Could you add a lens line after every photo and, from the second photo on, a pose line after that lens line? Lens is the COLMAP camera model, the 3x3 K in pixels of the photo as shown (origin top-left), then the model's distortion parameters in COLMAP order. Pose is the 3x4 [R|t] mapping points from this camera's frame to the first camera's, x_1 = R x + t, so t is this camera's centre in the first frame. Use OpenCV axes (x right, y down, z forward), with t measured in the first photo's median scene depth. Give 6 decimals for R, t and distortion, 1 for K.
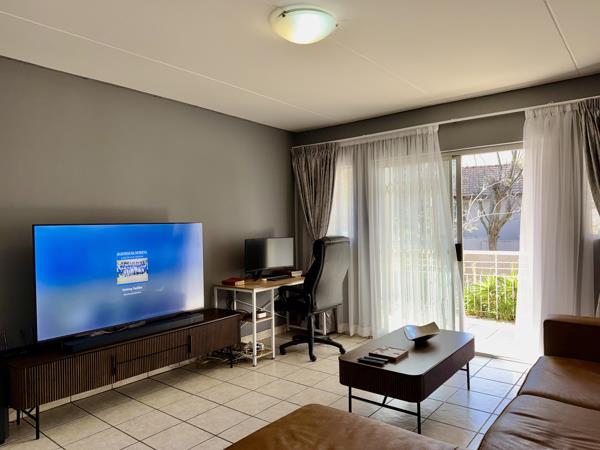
lens RADIAL K [[424.5, 0, 299.9], [0, 424.5, 226.9], [0, 0, 1]] dist [0.044506, -0.006469]
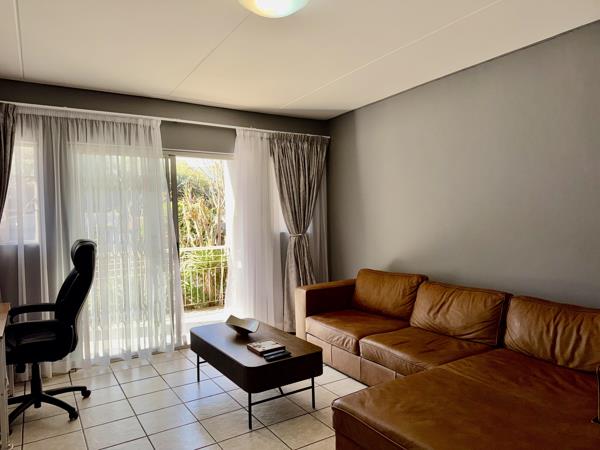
lens RADIAL K [[424.5, 0, 299.9], [0, 424.5, 226.9], [0, 0, 1]] dist [0.044506, -0.006469]
pose [[0.330205, -0.011135, 0.943844, -0.485921], [0.016748, 0.999842, 0.005937, 0.001492], [-0.943761, 0.013847, 0.330339, 0.388235]]
